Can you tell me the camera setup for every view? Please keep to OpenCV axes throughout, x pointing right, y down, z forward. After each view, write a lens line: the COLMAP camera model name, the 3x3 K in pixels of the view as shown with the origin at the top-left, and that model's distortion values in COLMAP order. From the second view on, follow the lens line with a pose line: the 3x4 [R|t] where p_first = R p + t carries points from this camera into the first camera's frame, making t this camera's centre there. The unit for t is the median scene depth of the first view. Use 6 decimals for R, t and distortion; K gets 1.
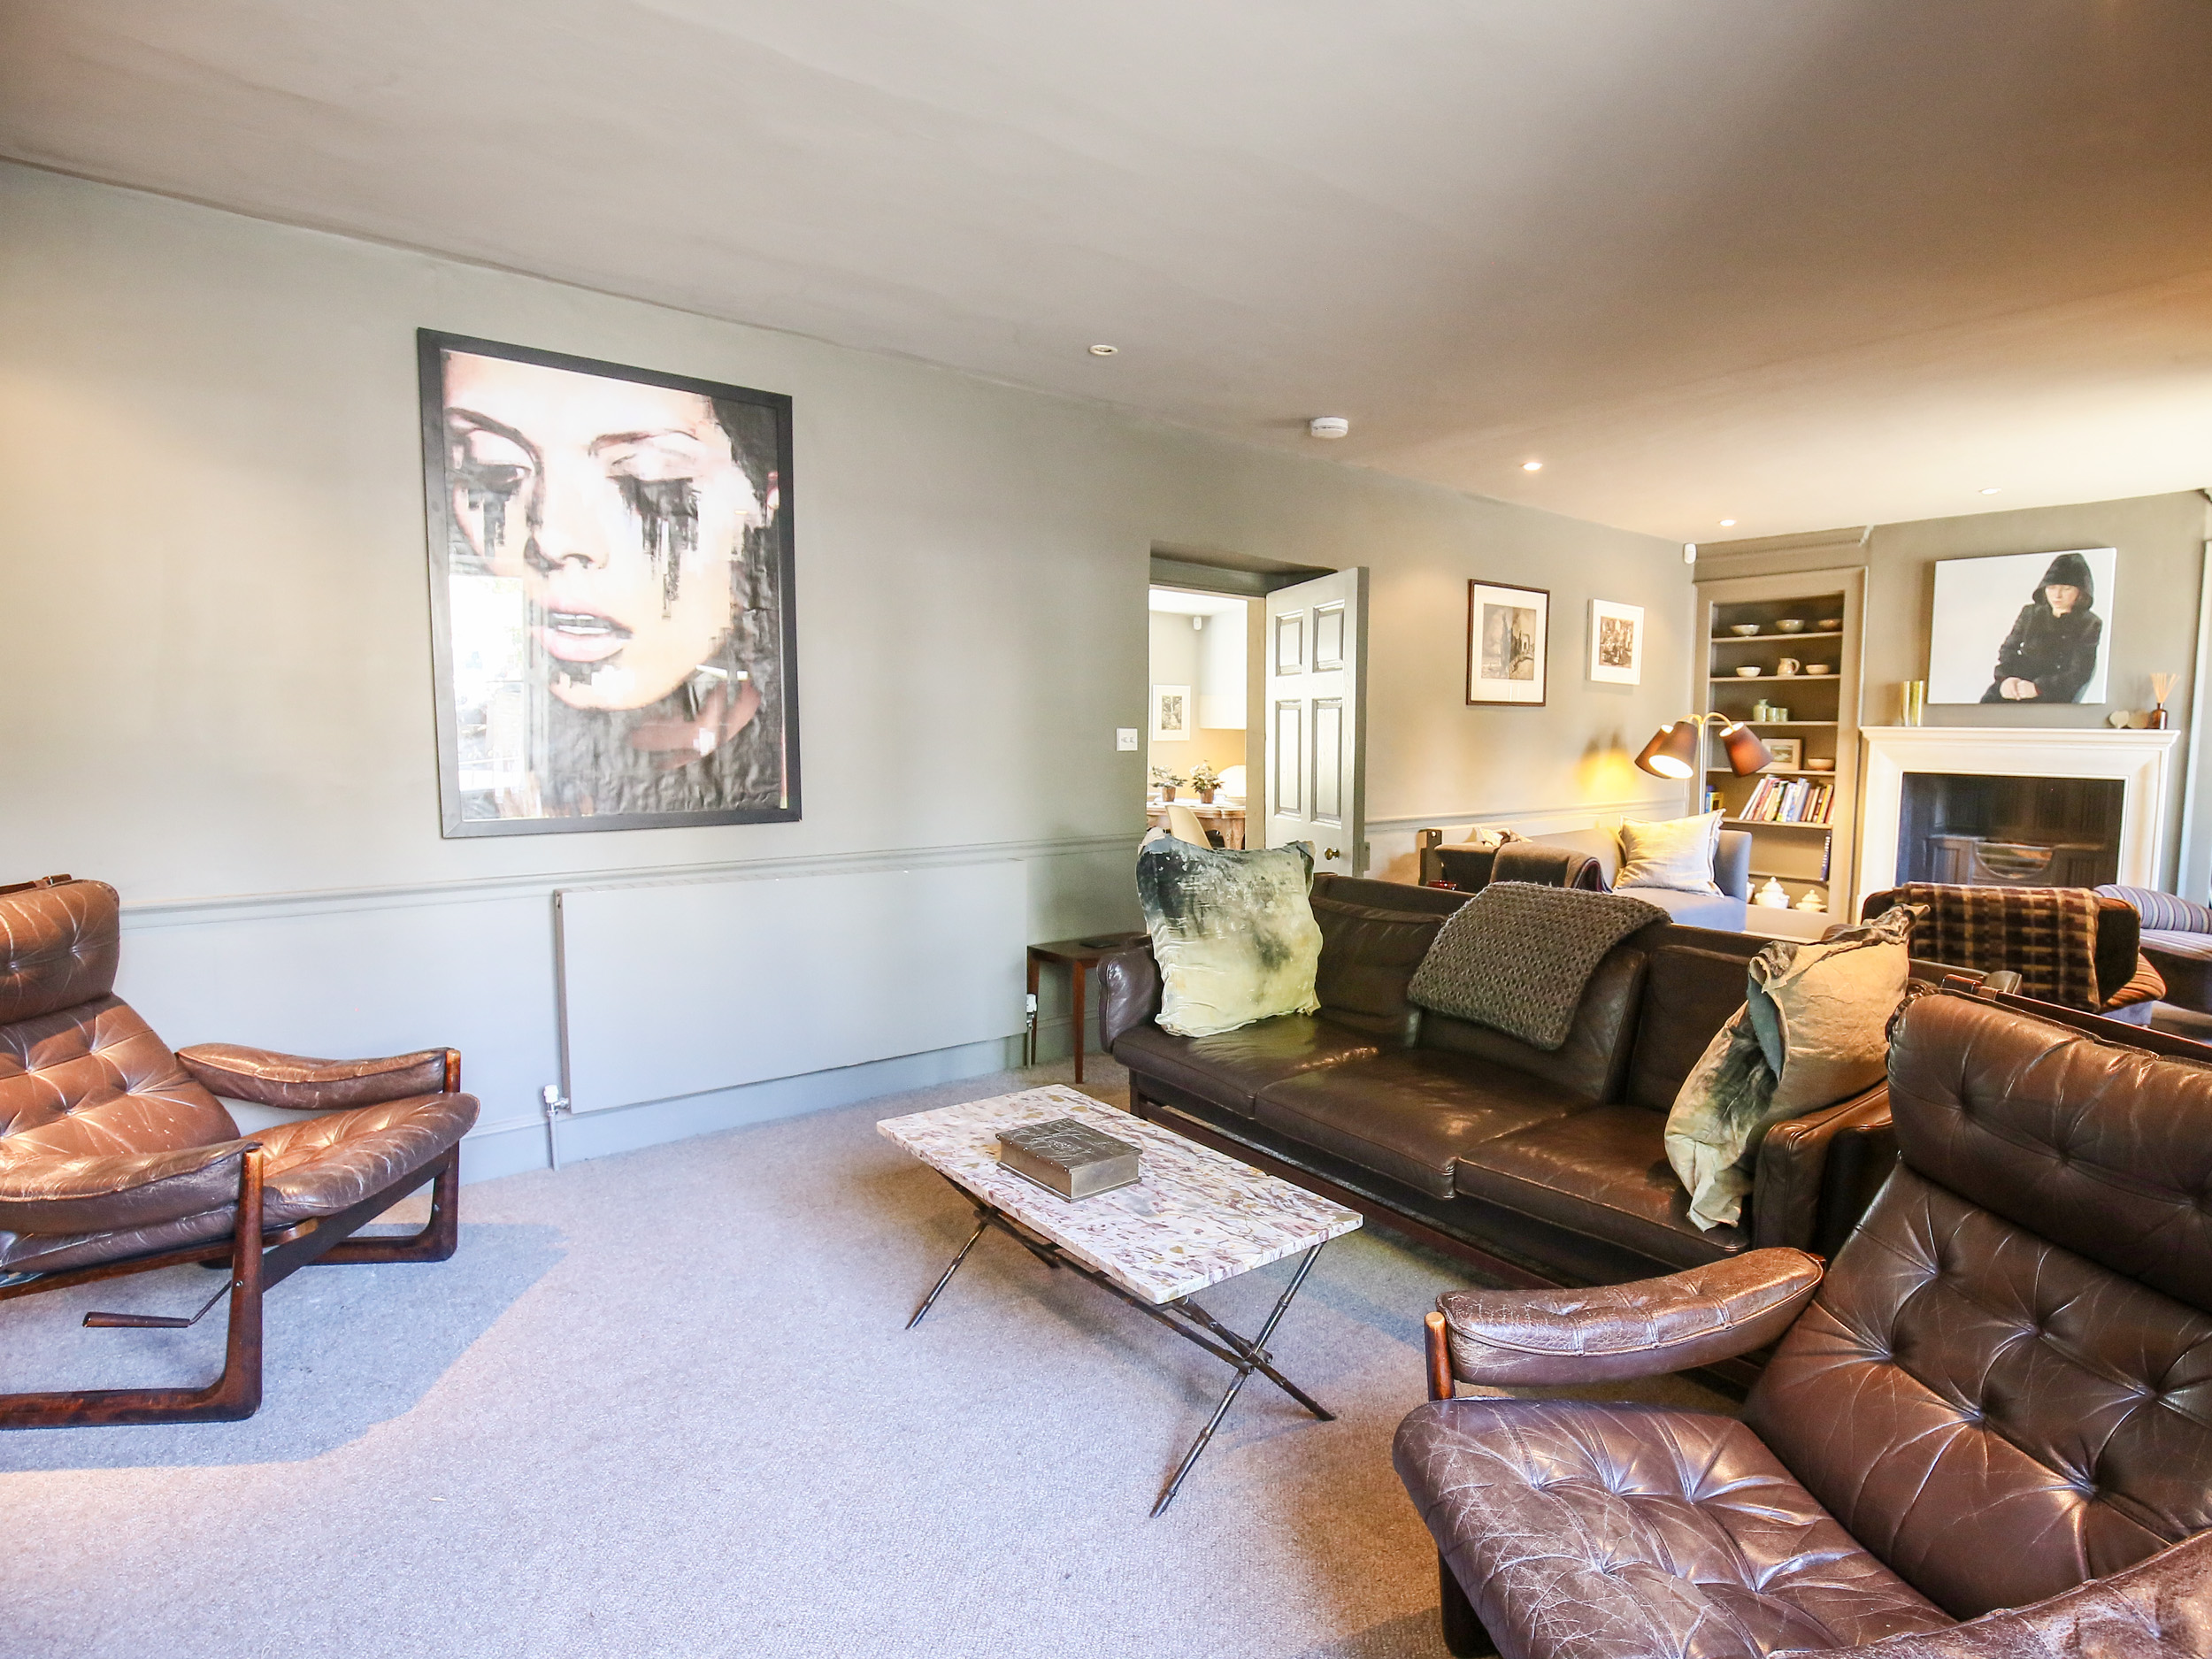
lens RADIAL K [[1124.8, 0, 1116.6], [0, 1124.8, 830.3], [0, 0, 1]] dist [-0.026404, -0.000655]
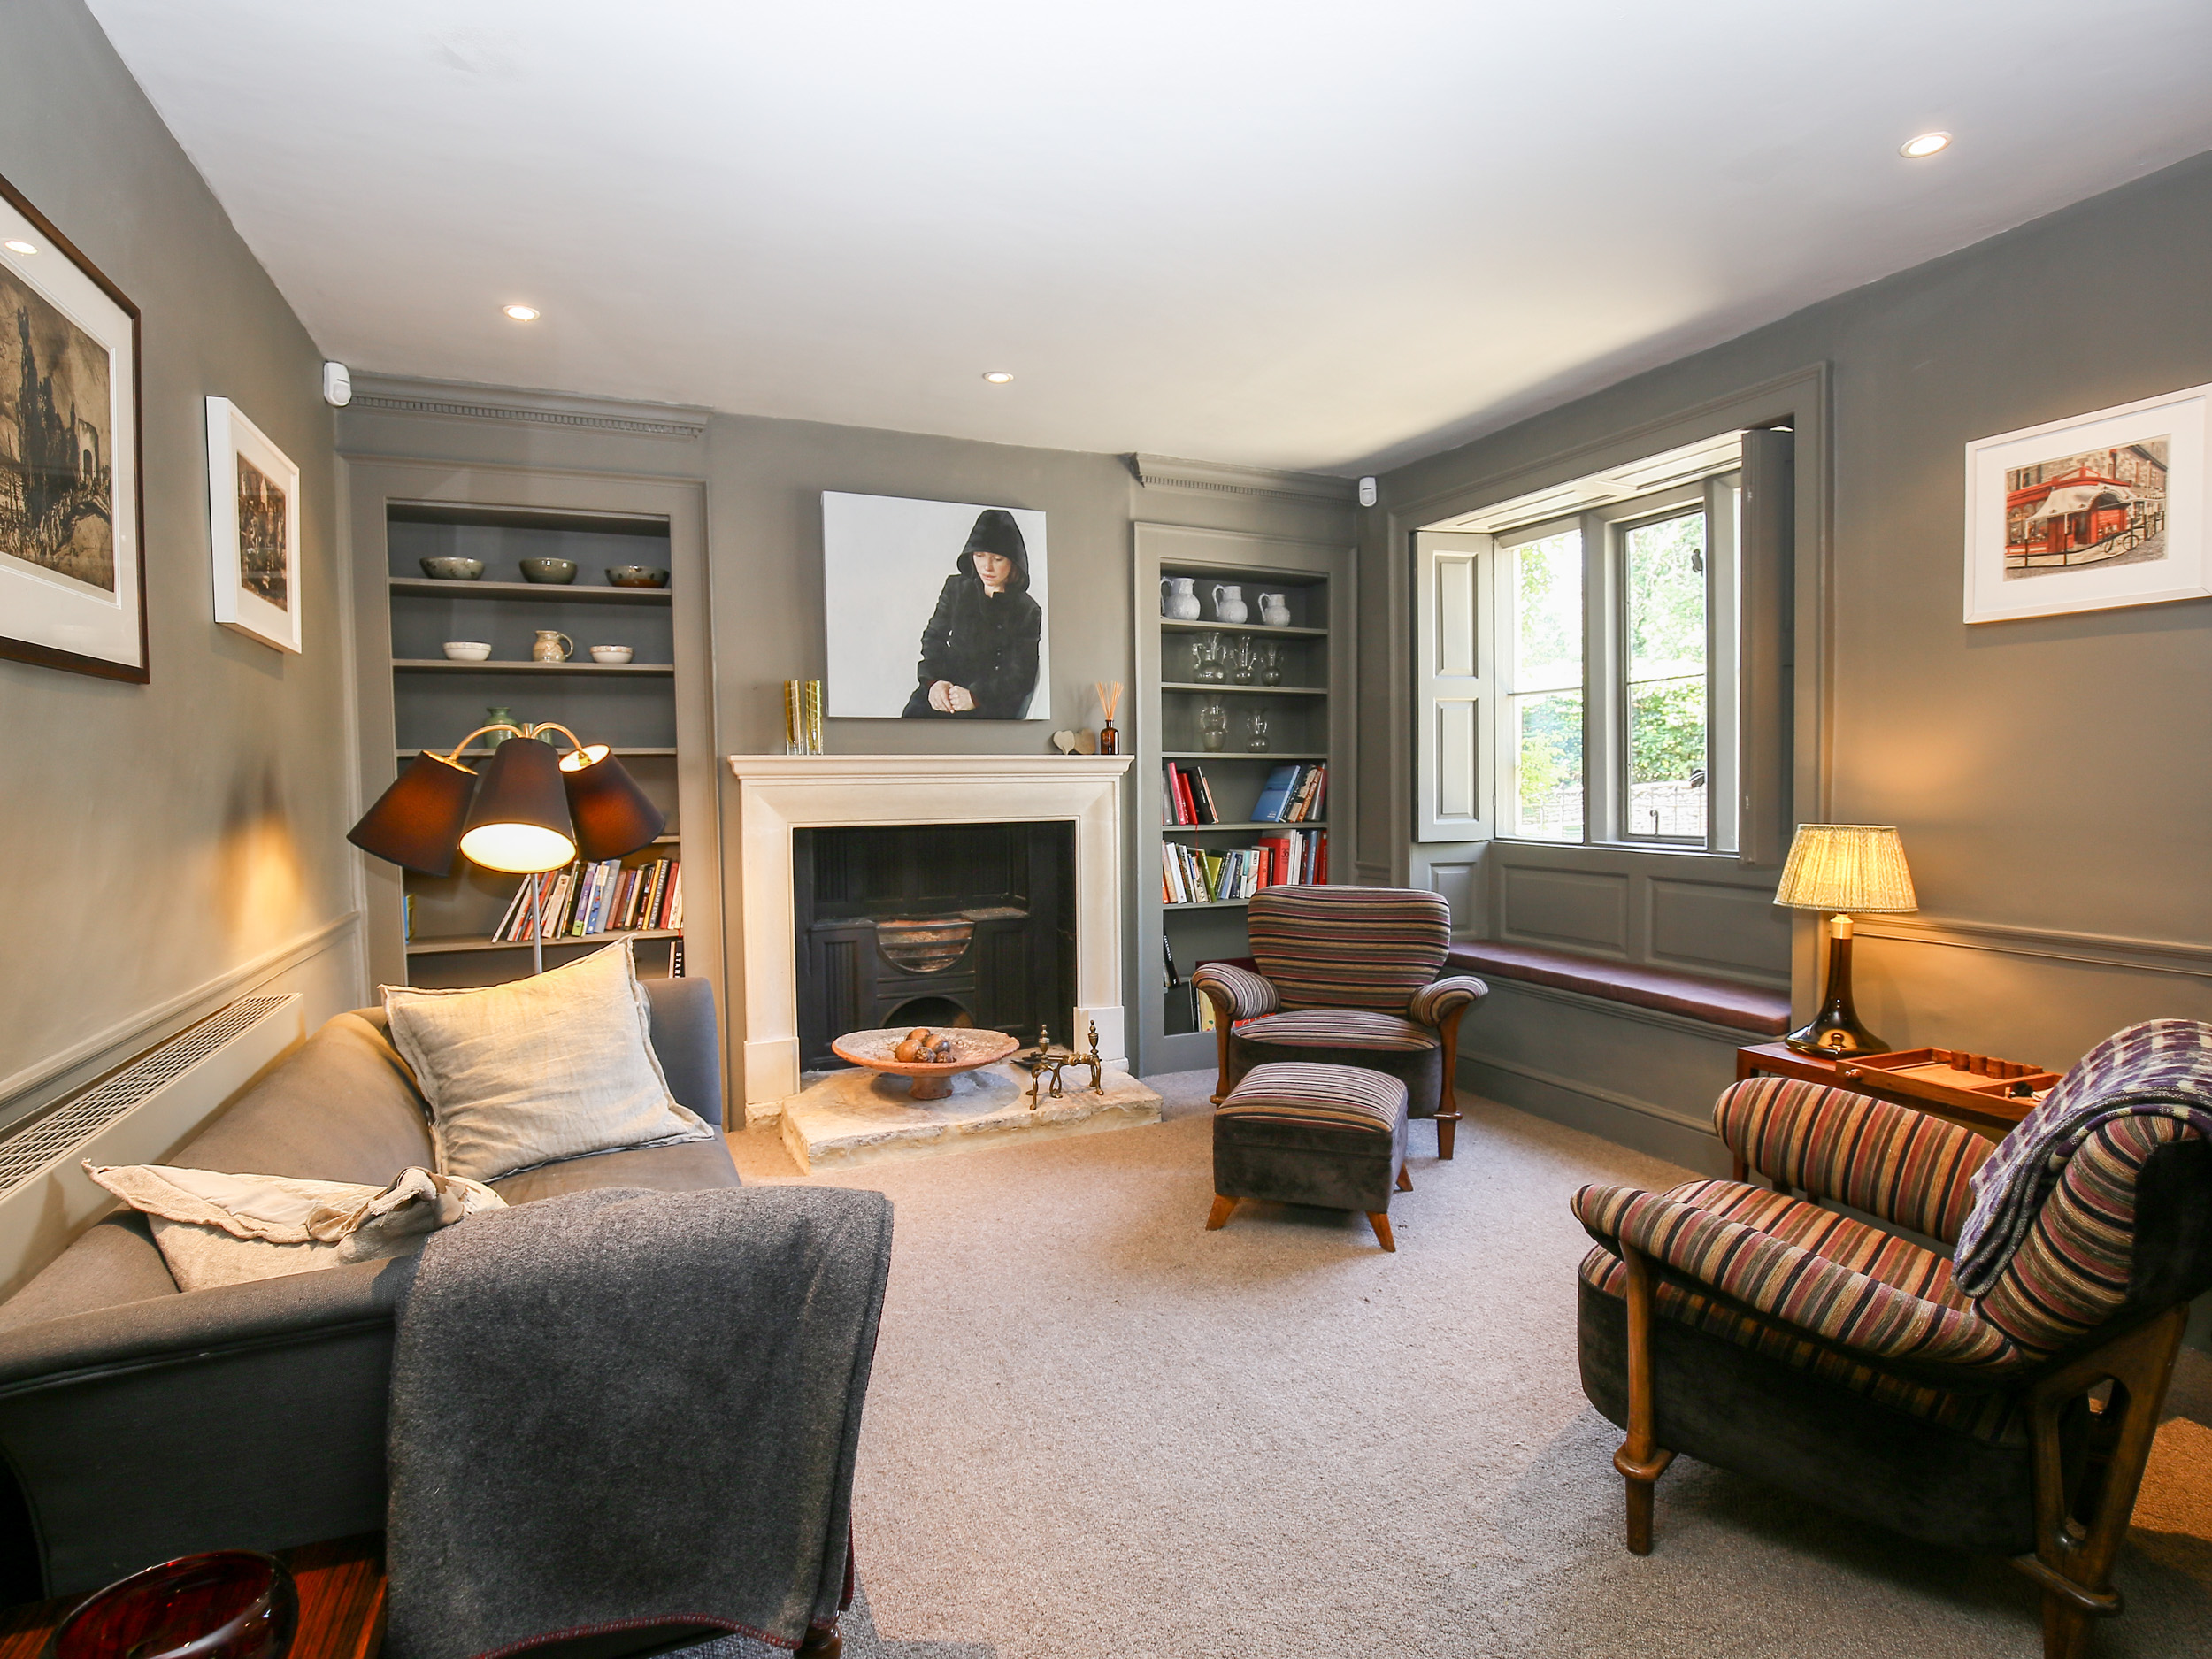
lens RADIAL K [[1124.8, 0, 1116.6], [0, 1124.8, 830.3], [0, 0, 1]] dist [-0.026404, -0.000655]
pose [[0.182611, -0.056658, 0.981551, 0.148041], [0.101117, 0.994127, 0.038572, -0.062500], [-0.977972, 0.092207, 0.187268, 0.773591]]
